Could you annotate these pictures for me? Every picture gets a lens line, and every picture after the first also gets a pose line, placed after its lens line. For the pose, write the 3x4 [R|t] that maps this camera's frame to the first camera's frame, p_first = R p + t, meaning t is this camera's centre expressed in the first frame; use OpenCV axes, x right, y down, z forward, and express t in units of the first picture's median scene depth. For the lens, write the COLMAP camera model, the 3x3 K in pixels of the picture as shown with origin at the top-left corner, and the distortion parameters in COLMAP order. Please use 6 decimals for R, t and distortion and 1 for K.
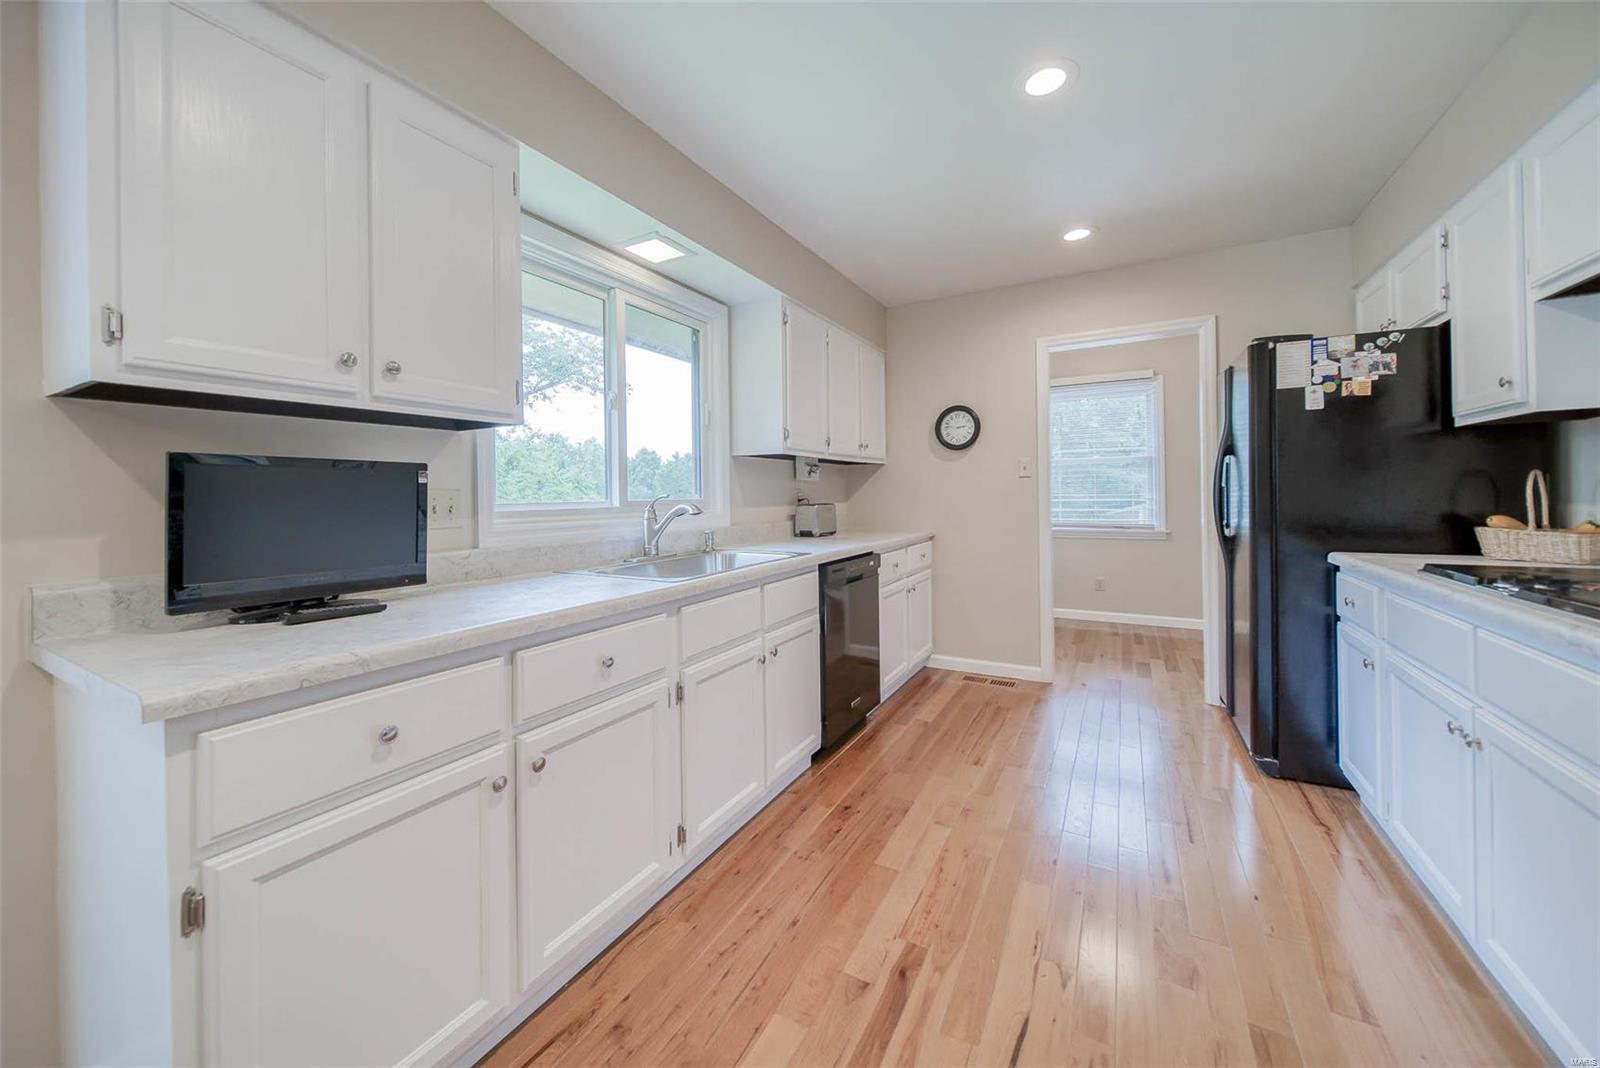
lens RADIAL K [[580.5, 0, 802.6], [0, 580.5, 494.7], [0, 0, 1]] dist [-0.001235, -0.000378]
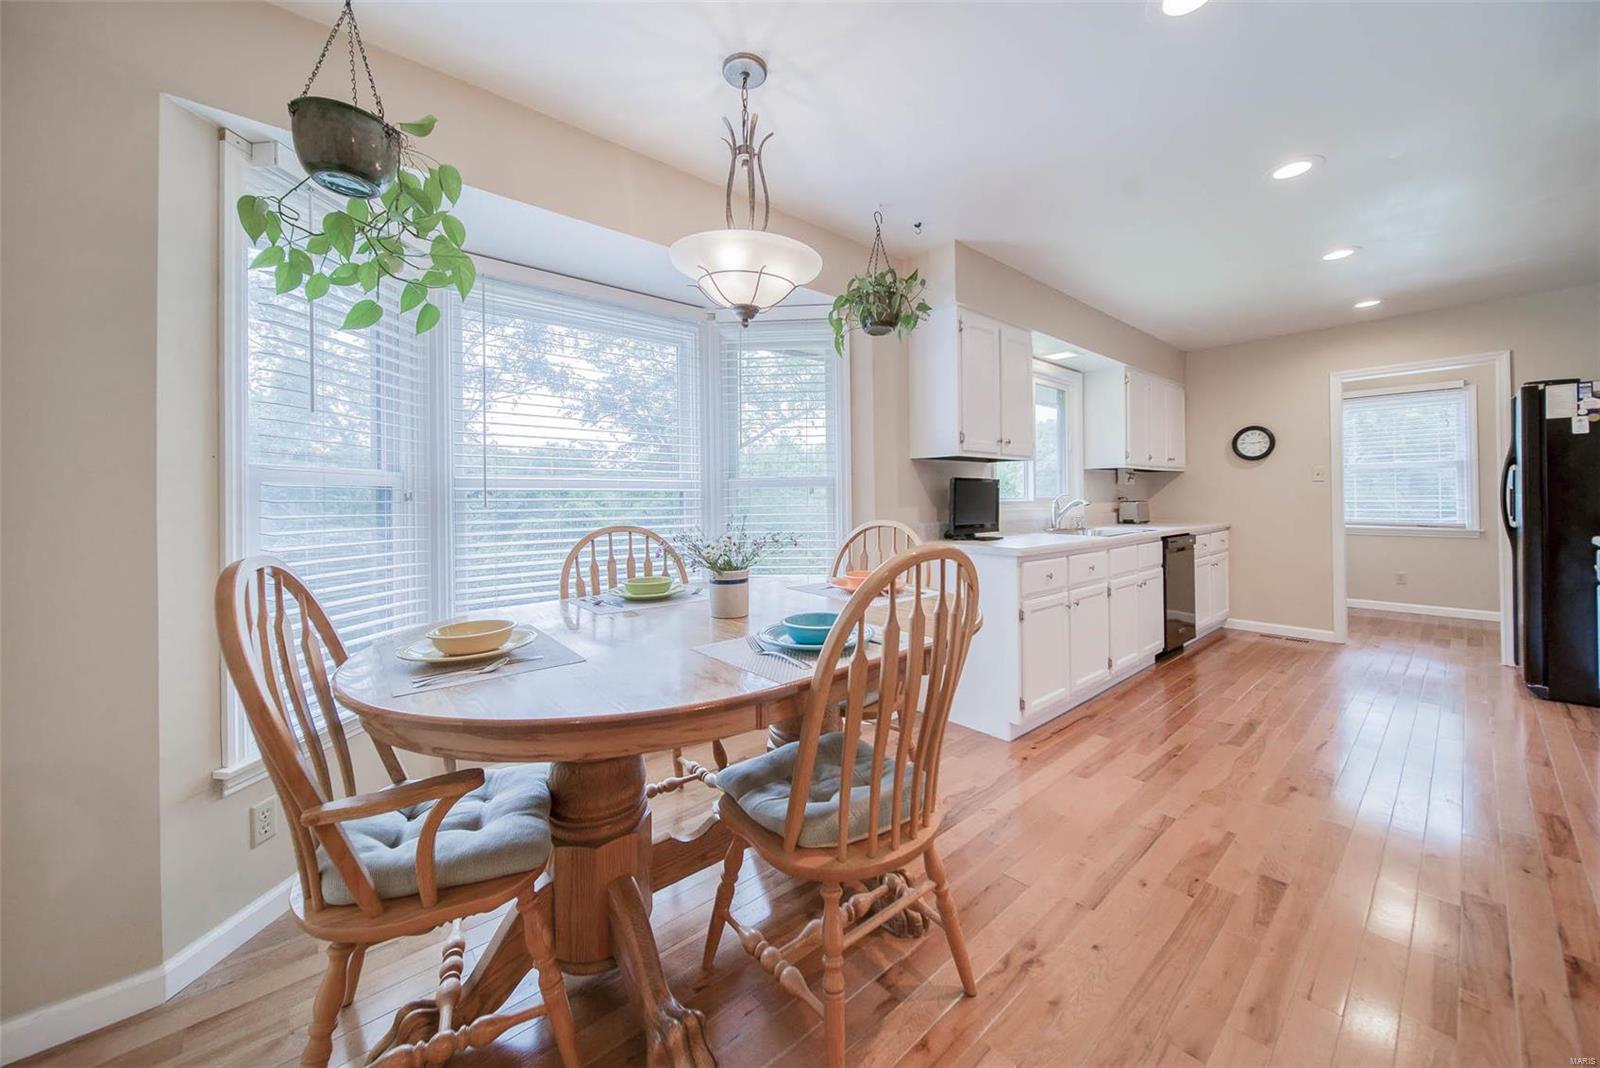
lens RADIAL K [[580.5, 0, 802.6], [0, 580.5, 494.7], [0, 0, 1]] dist [-0.001235, -0.000378]
pose [[0.939421, 0.003027, -0.342751, -0.373776], [-0.003866, 0.999991, -0.001764, 0.008912], [0.342743, 0.002982, 0.939425, -0.897427]]
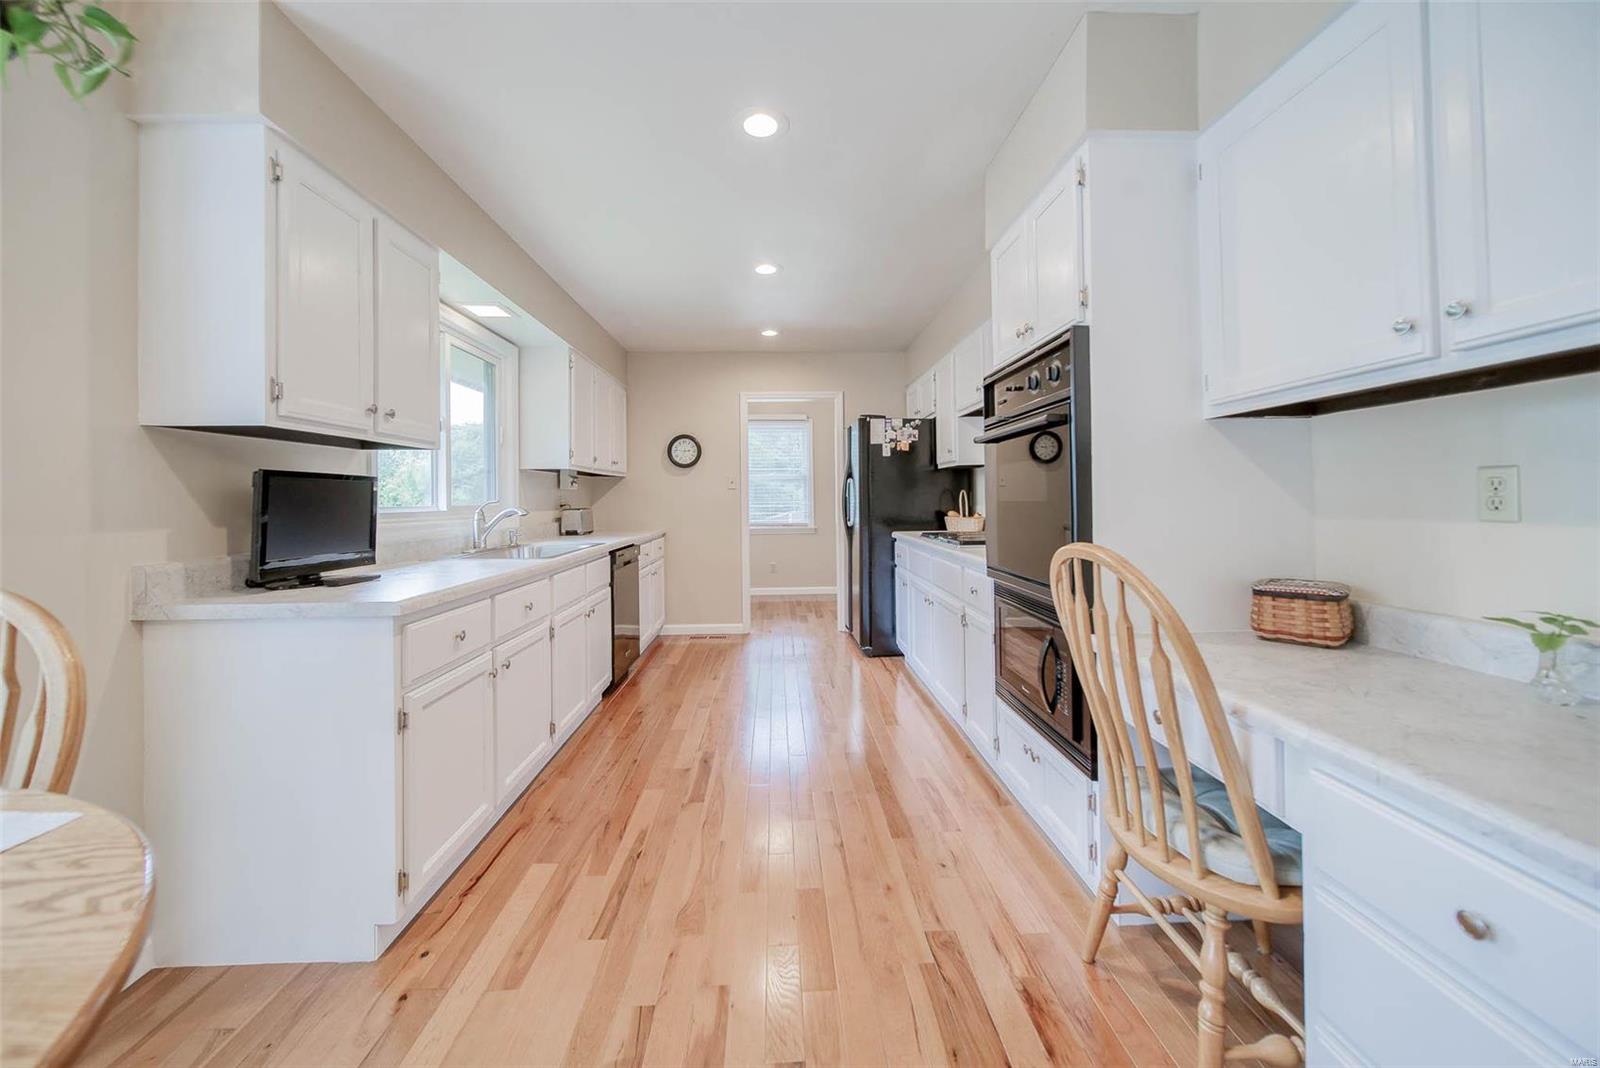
lens RADIAL K [[580.5, 0, 802.6], [0, 580.5, 494.7], [0, 0, 1]] dist [-0.001235, -0.000378]
pose [[0.851658, 0.007828, 0.524040, -0.320676], [-0.000523, 0.999901, -0.014085, 0.004808], [-0.524098, 0.011722, 0.851577, -0.440864]]
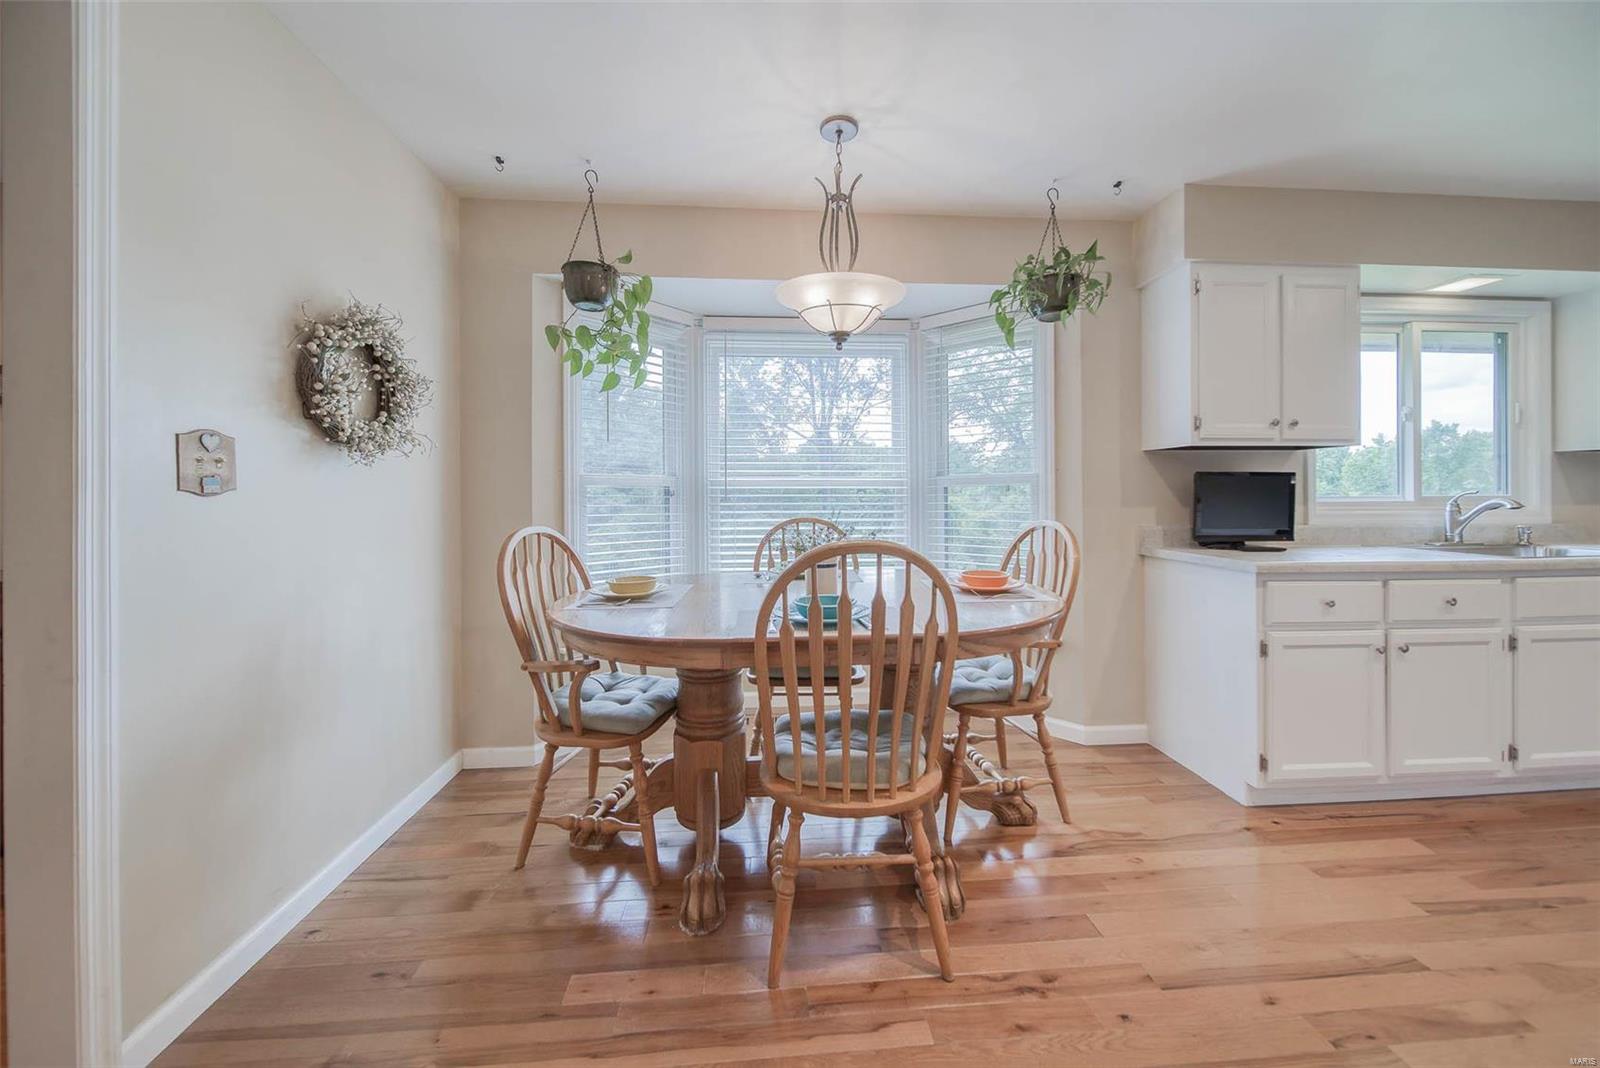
lens RADIAL K [[580.5, 0, 802.6], [0, 580.5, 494.7], [0, 0, 1]] dist [-0.001235, -0.000378]
pose [[0.549654, 0.010962, -0.835320, -0.004571], [-0.003970, 0.999937, 0.010510, 0.000592], [0.835383, -0.002460, 0.549663, -0.748436]]
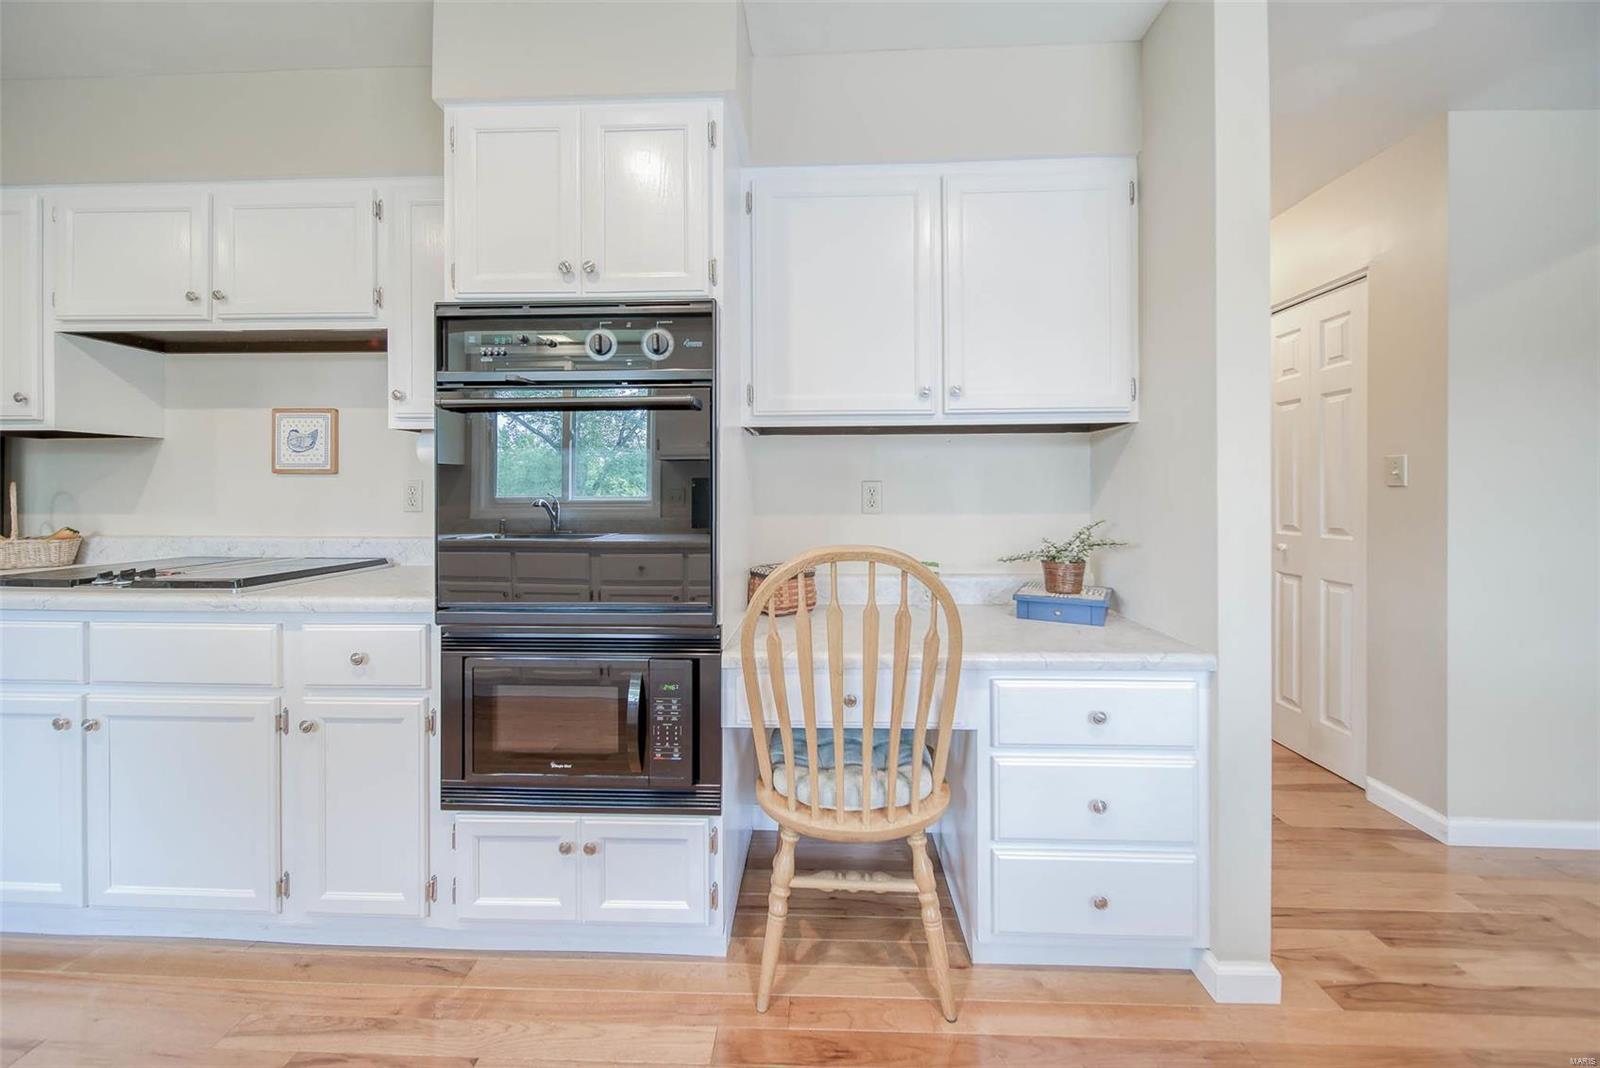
lens RADIAL K [[580.5, 0, 802.6], [0, 580.5, 494.7], [0, 0, 1]] dist [-0.001235, -0.000378]
pose [[-0.445253, 0.015707, 0.895267, -0.259074], [0.007404, 0.999877, -0.013860, 0.004486], [-0.895374, 0.000457, -0.445315, 0.143163]]
